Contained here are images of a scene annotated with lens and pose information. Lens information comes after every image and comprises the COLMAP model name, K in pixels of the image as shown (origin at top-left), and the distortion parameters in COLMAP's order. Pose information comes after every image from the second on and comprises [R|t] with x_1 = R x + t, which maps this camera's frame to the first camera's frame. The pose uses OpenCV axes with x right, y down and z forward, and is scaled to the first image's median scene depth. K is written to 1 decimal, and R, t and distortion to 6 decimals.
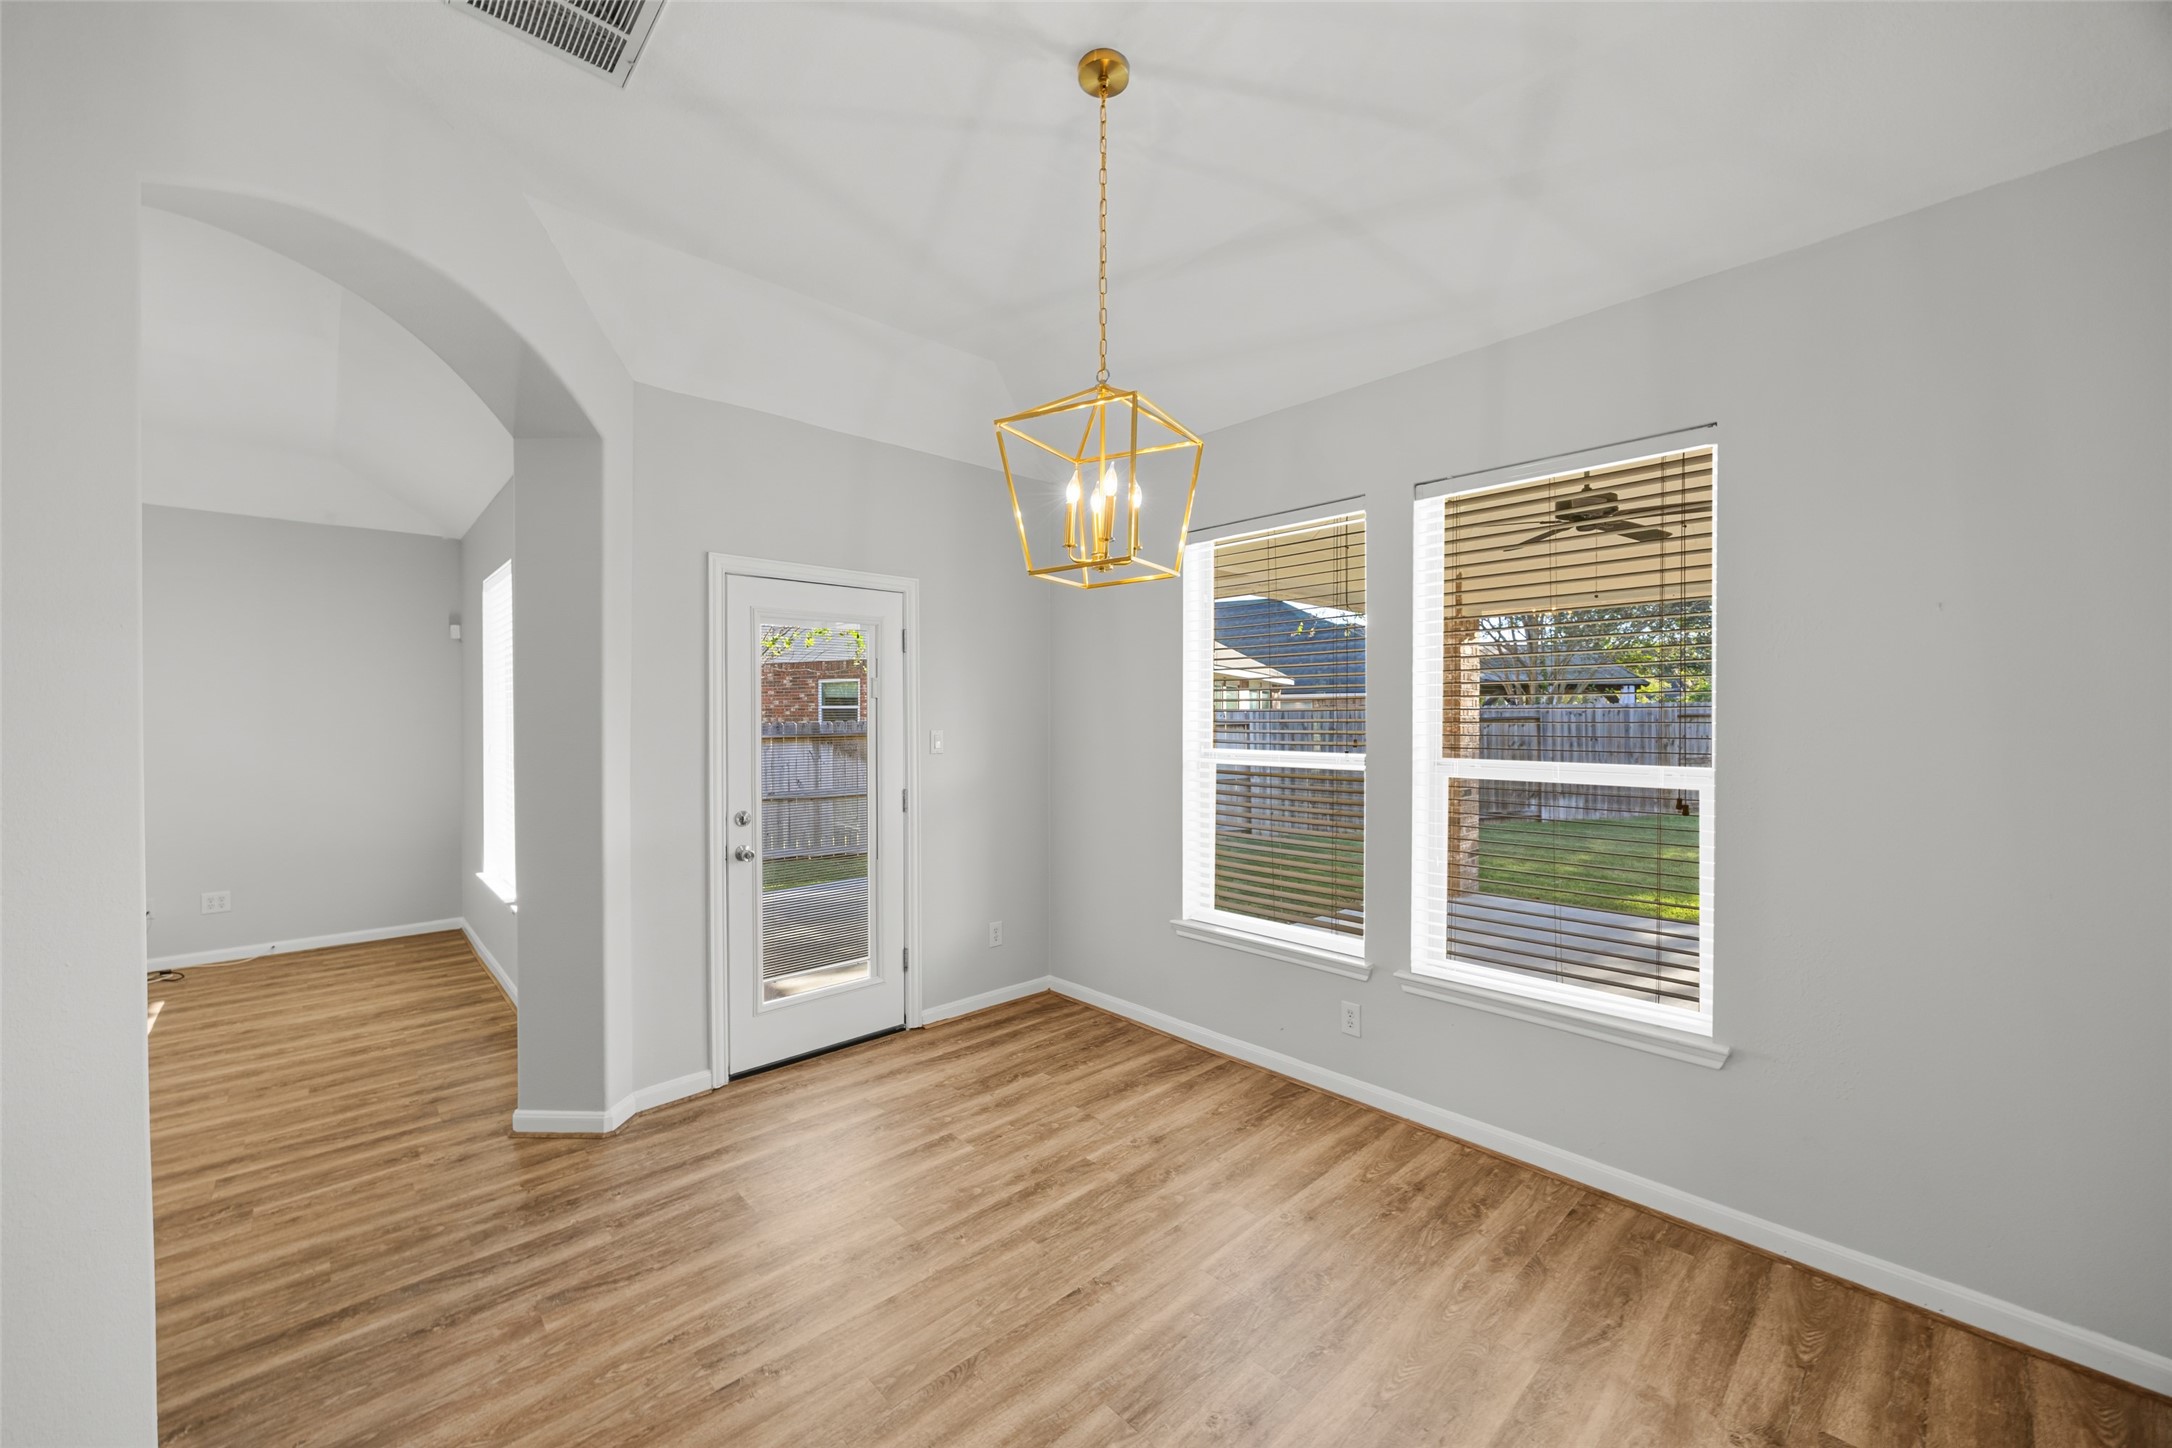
lens RADIAL K [[841.4, 0, 1088.4], [0, 841.4, 737.3], [0, 0, 1]] dist [0.000062, -0.000034]
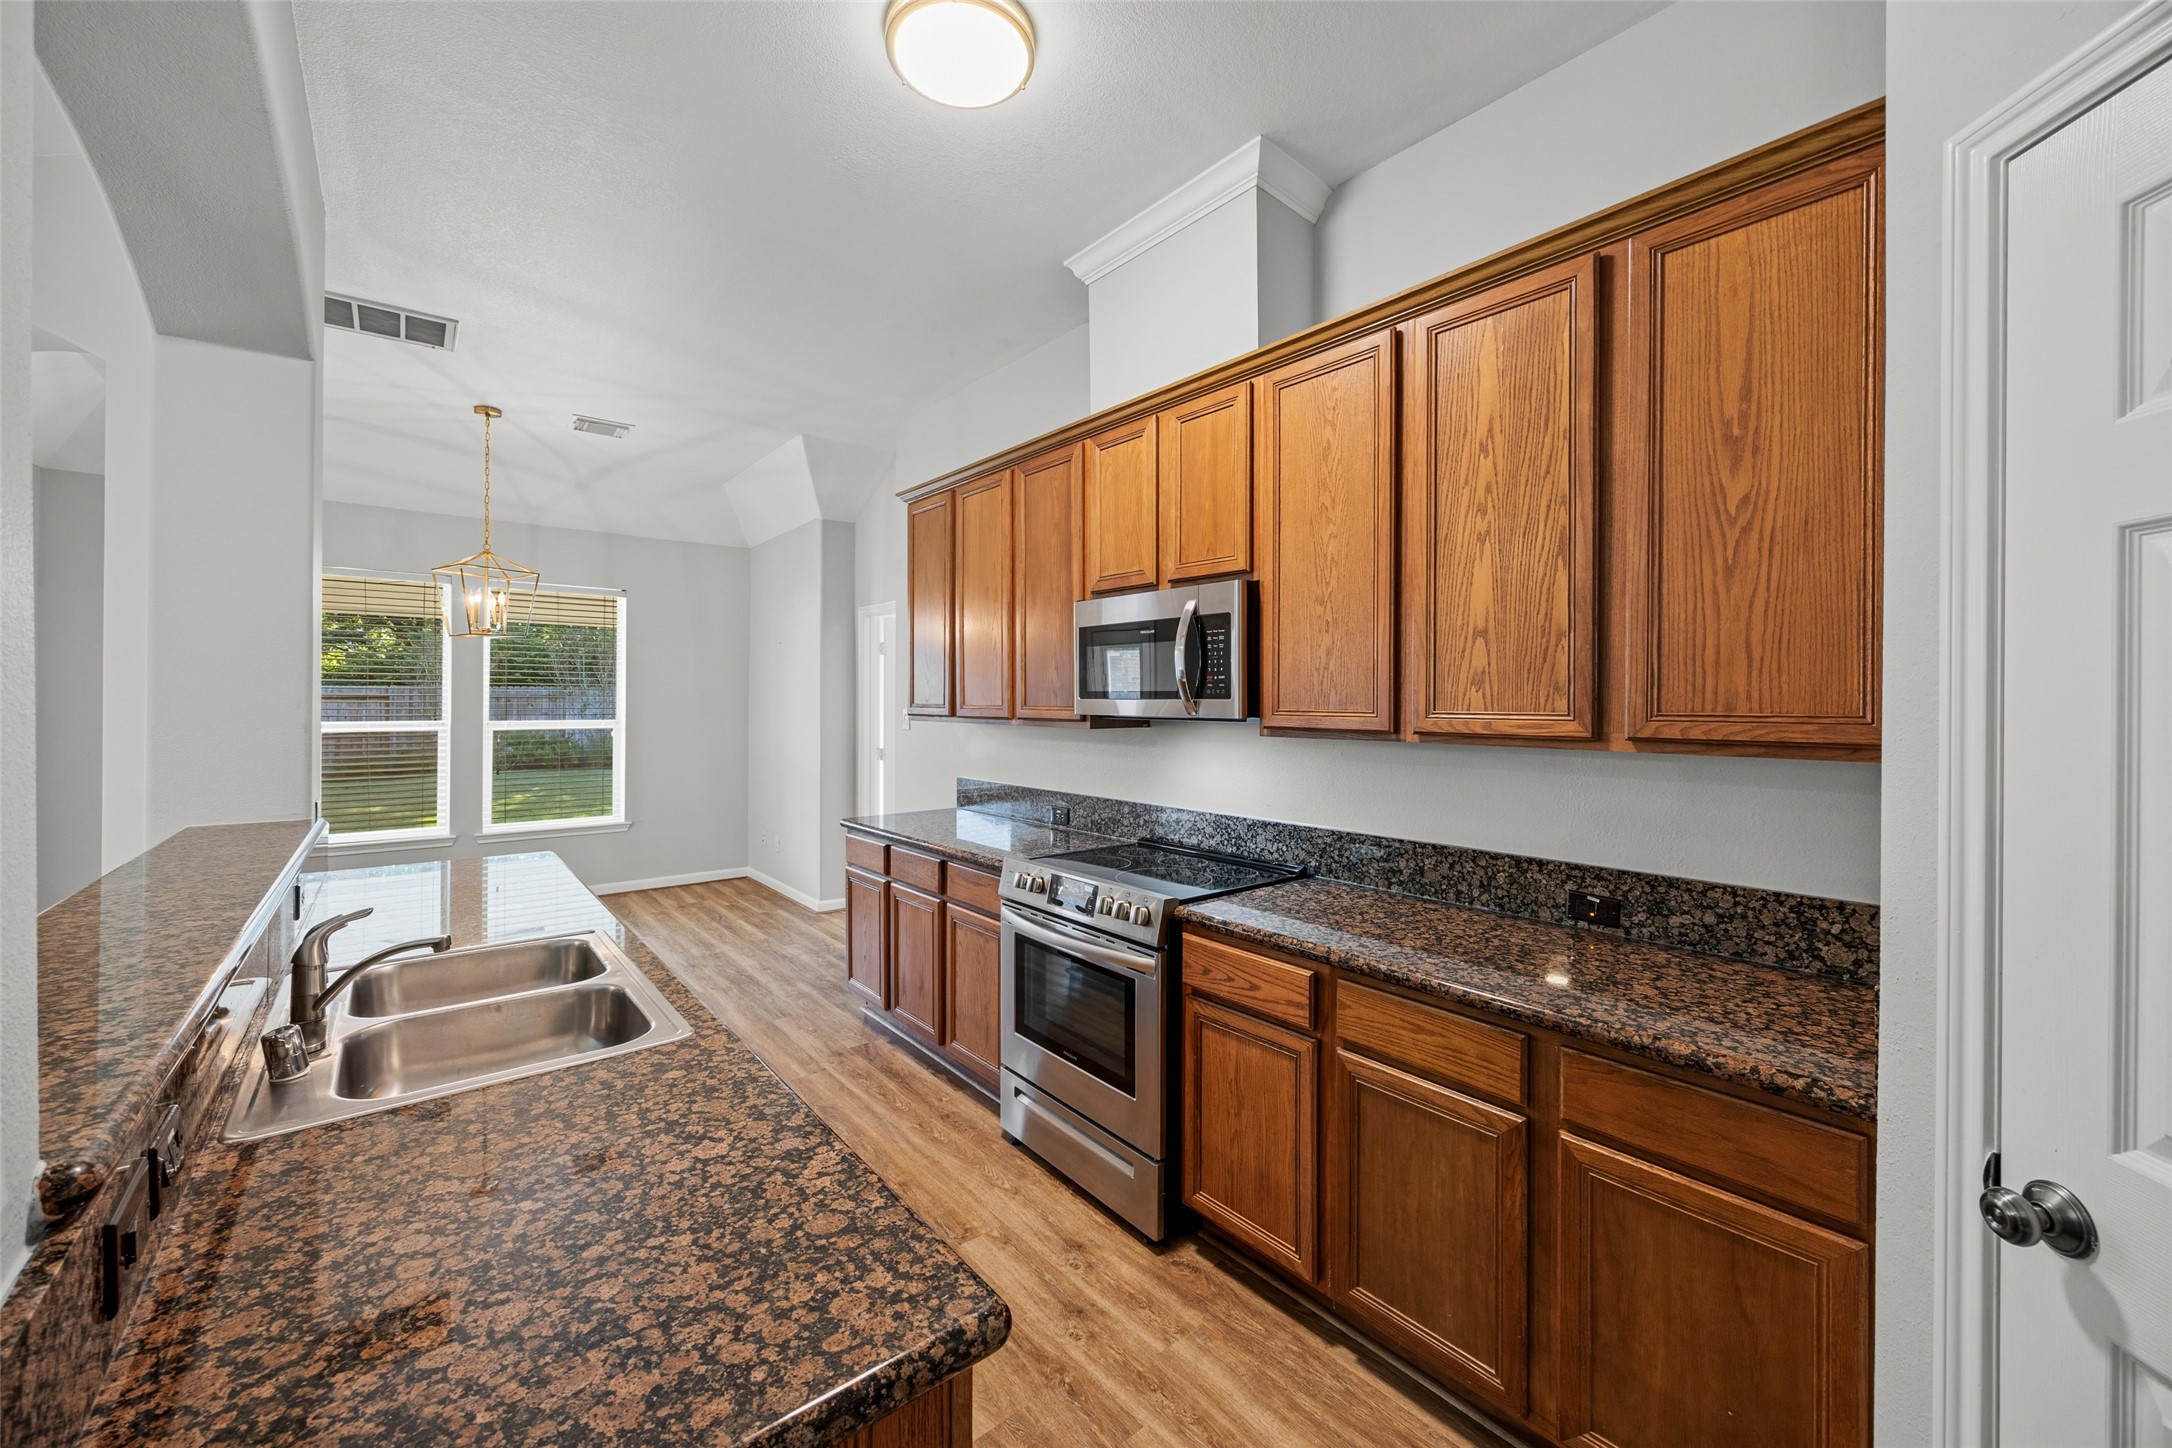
lens RADIAL K [[841.4, 0, 1087.1], [0, 841.4, 711.8], [0, 0, 1]] dist [0.000062, -0.000034]
pose [[0.060646, -0.009351, 0.998116, -1.528815], [0.023700, 0.999688, 0.007926, 0.025284], [-0.997878, 0.023174, 0.060849, -0.514870]]
